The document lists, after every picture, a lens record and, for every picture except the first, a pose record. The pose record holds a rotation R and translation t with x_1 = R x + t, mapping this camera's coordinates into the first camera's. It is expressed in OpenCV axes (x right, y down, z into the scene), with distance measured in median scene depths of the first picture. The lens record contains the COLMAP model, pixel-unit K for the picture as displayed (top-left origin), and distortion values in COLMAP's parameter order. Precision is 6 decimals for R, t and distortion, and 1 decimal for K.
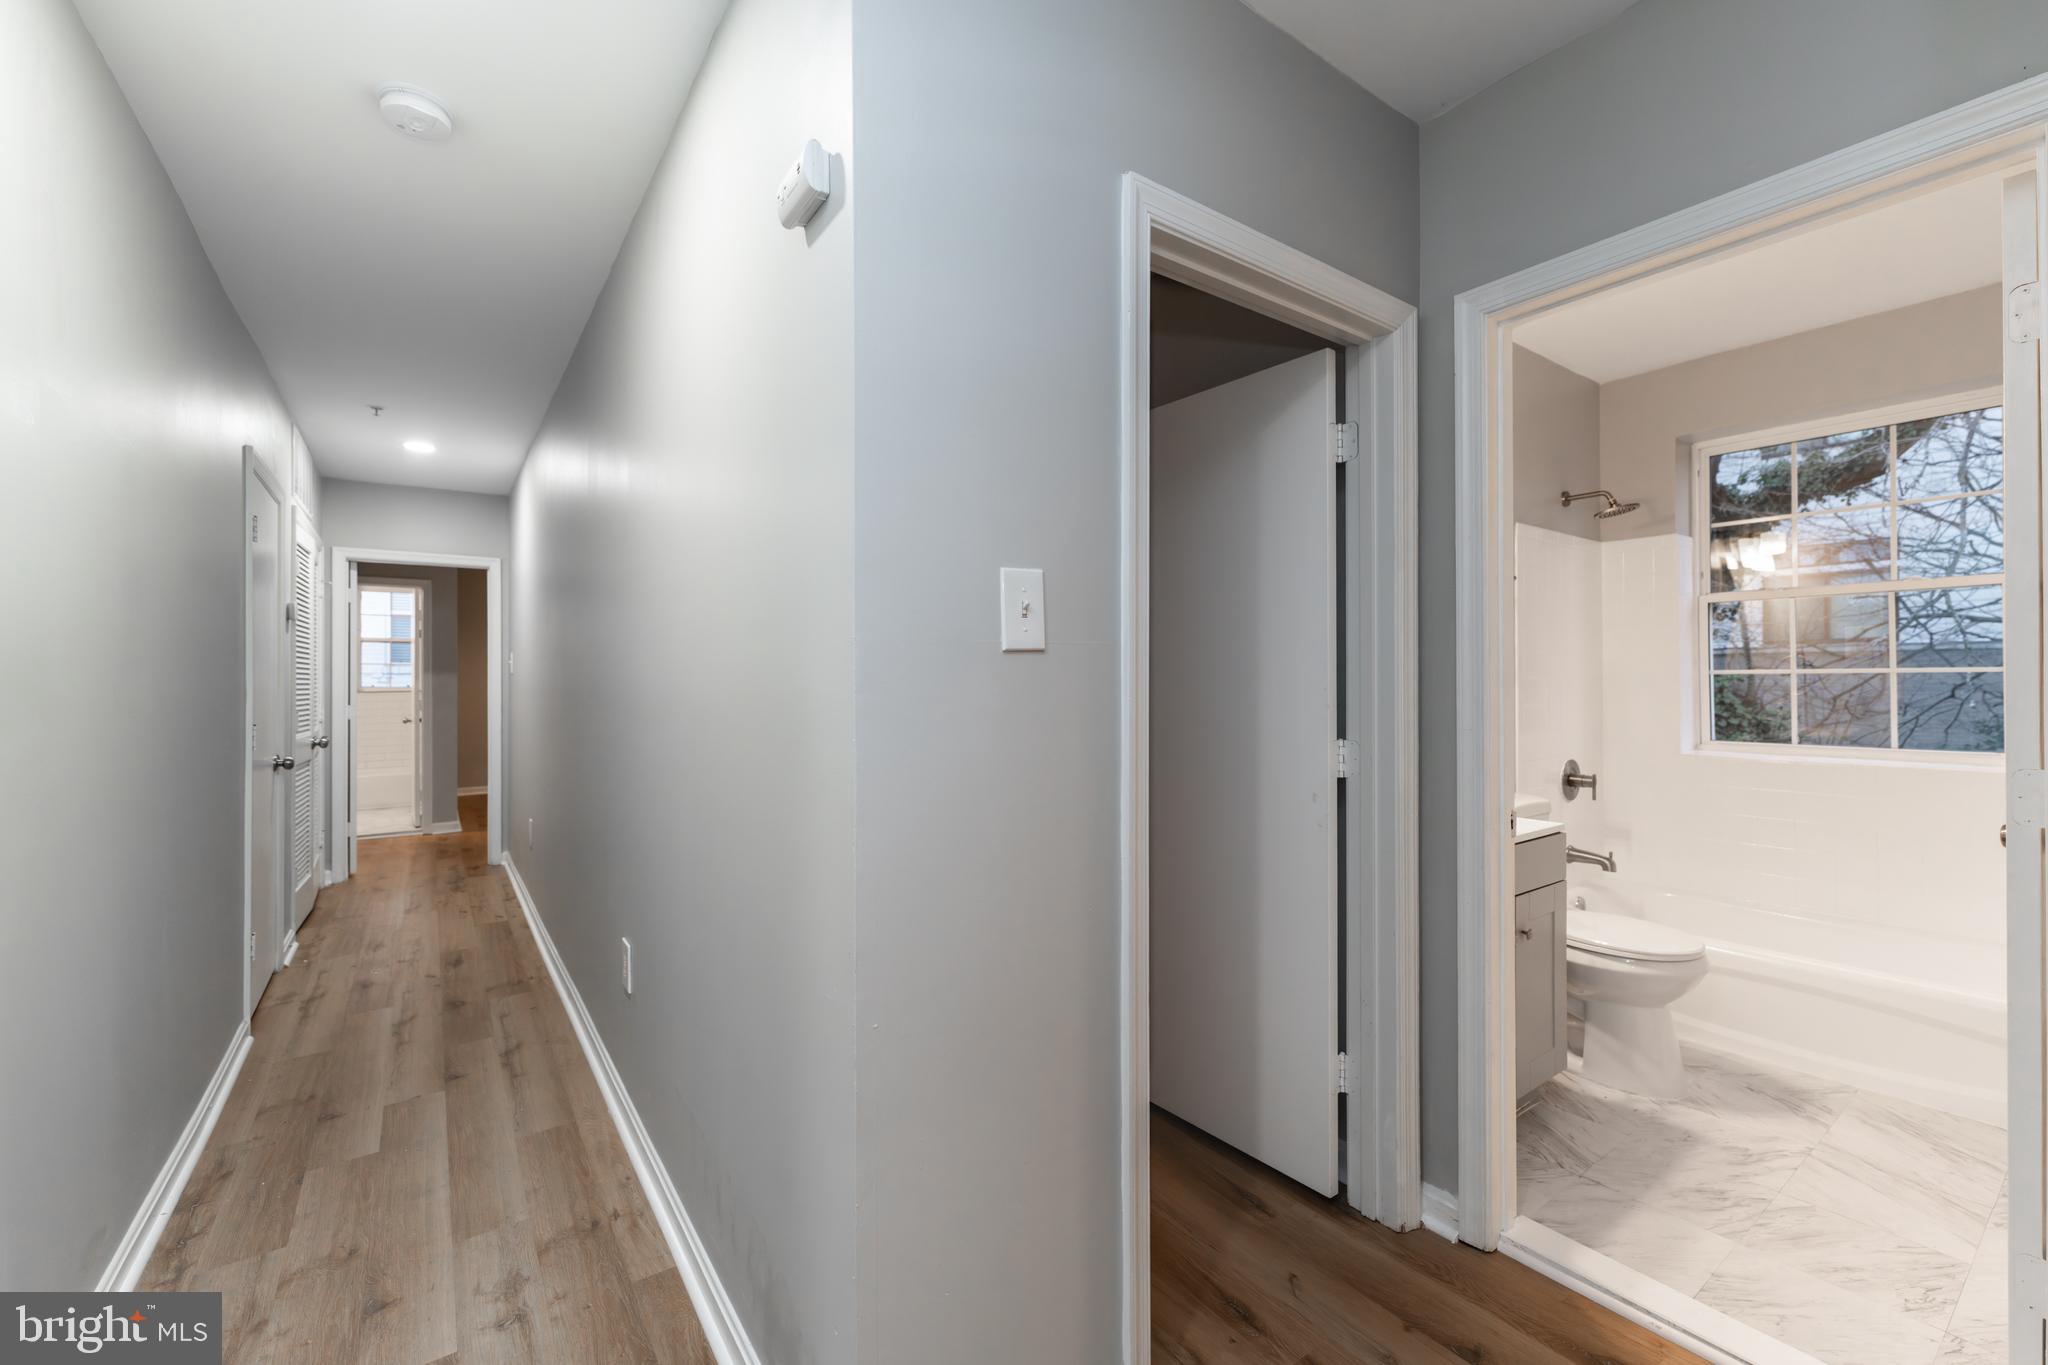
lens RADIAL K [[821.6, 0, 1026.6], [0, 821.6, 680.8], [0, 0, 1]] dist [0.000496, -0.000165]
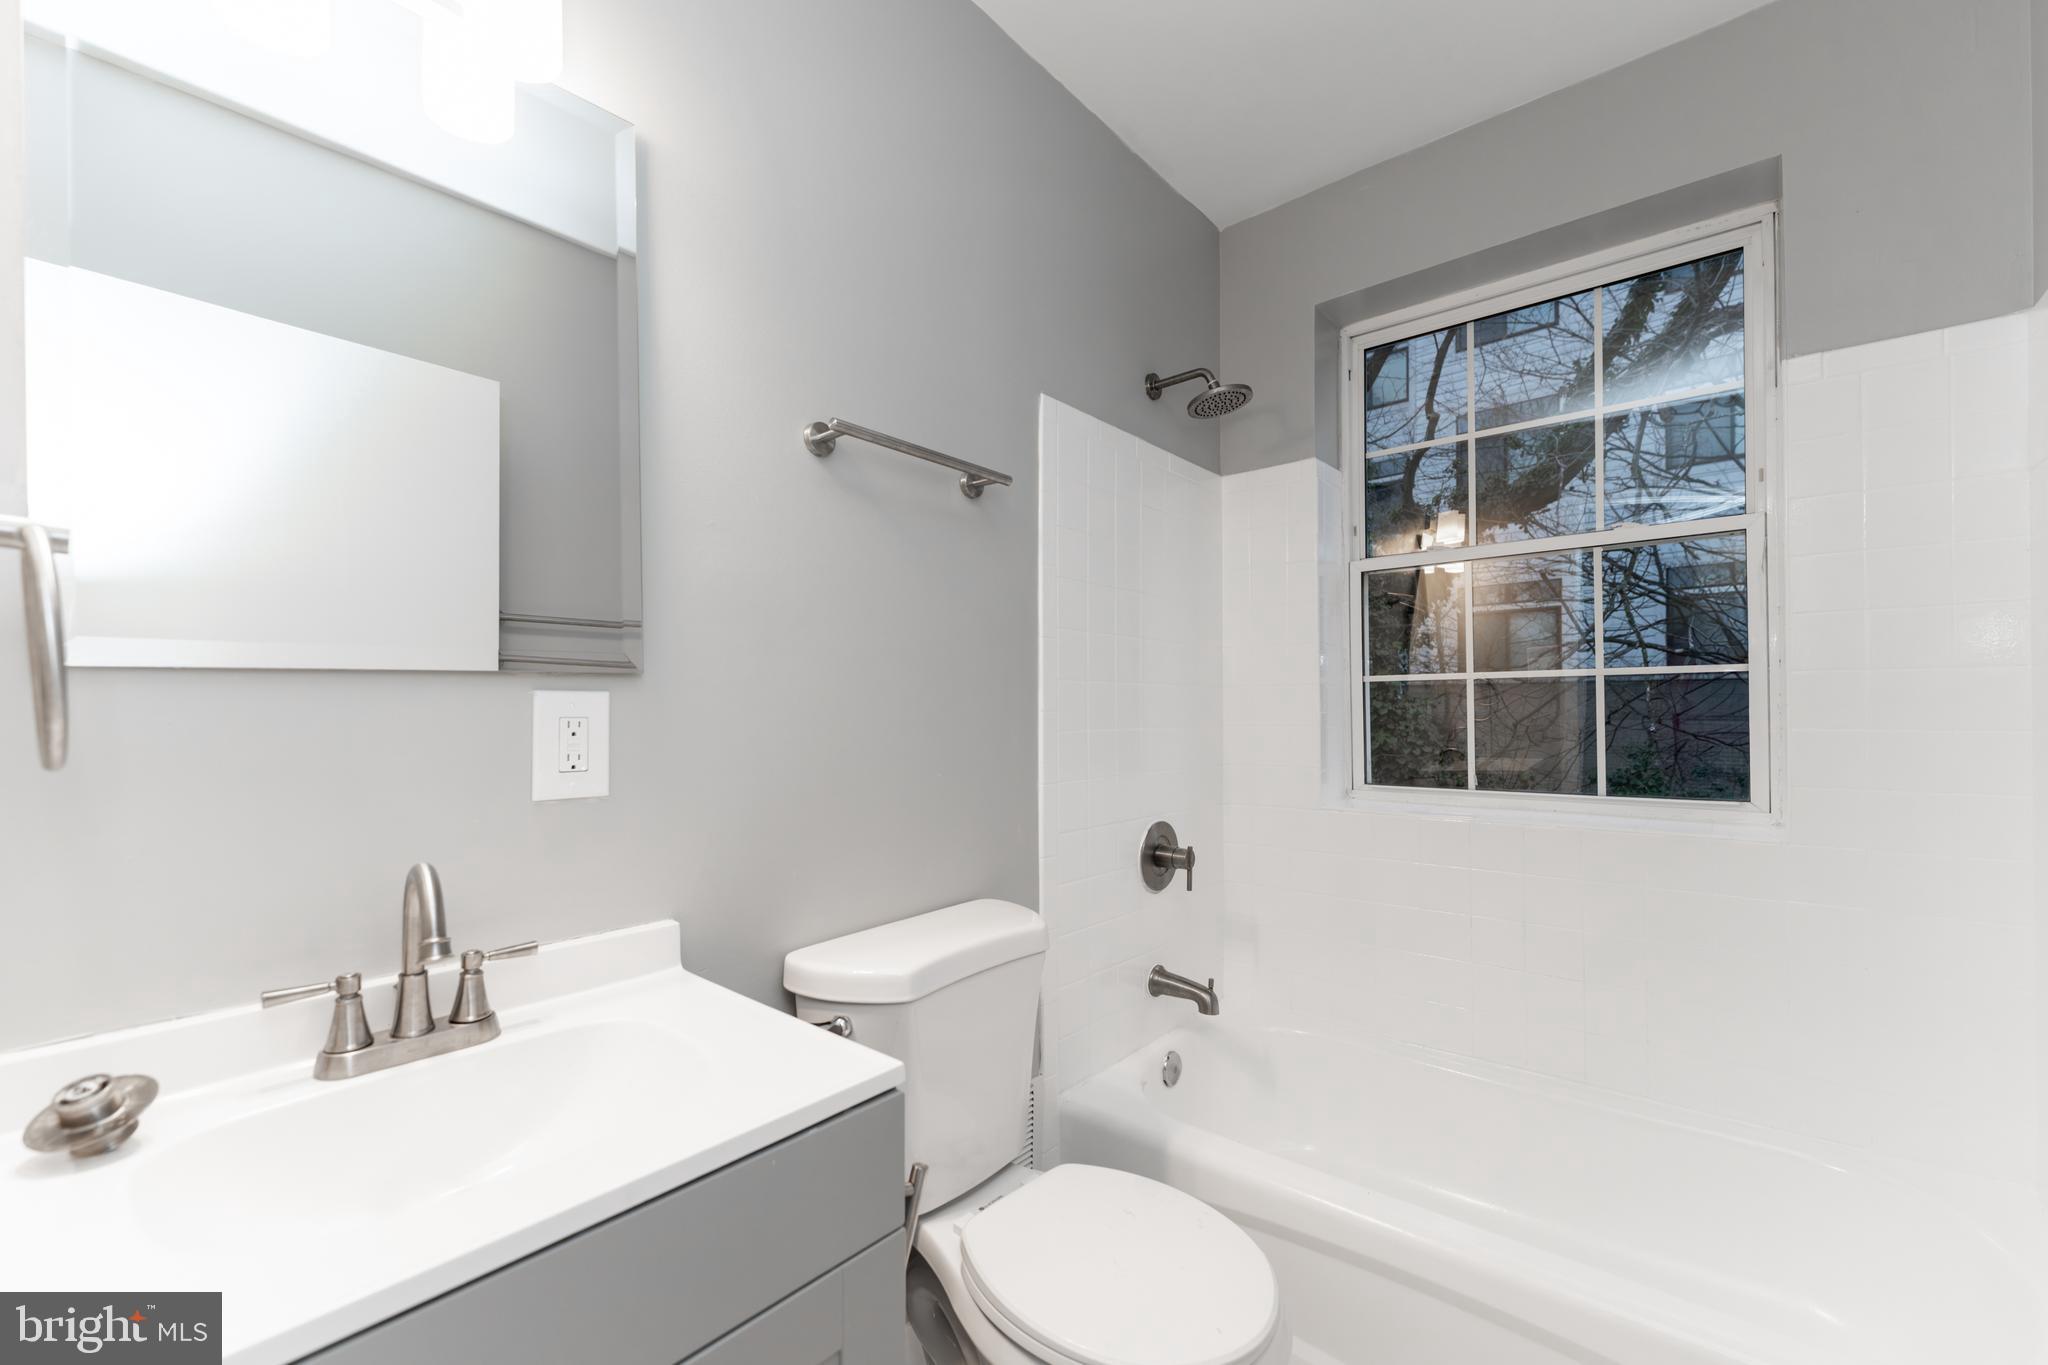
lens RADIAL K [[849.5, 0, 1021.0], [0, 849.5, 716.0], [0, 0, 1]] dist [0.001757, 0.000105]
pose [[0.968368, -0.002446, 0.249515, 0.406779], [0.001557, 0.999992, 0.003759, 0.016102], [-0.249522, -0.003252, 0.968364, 0.422198]]
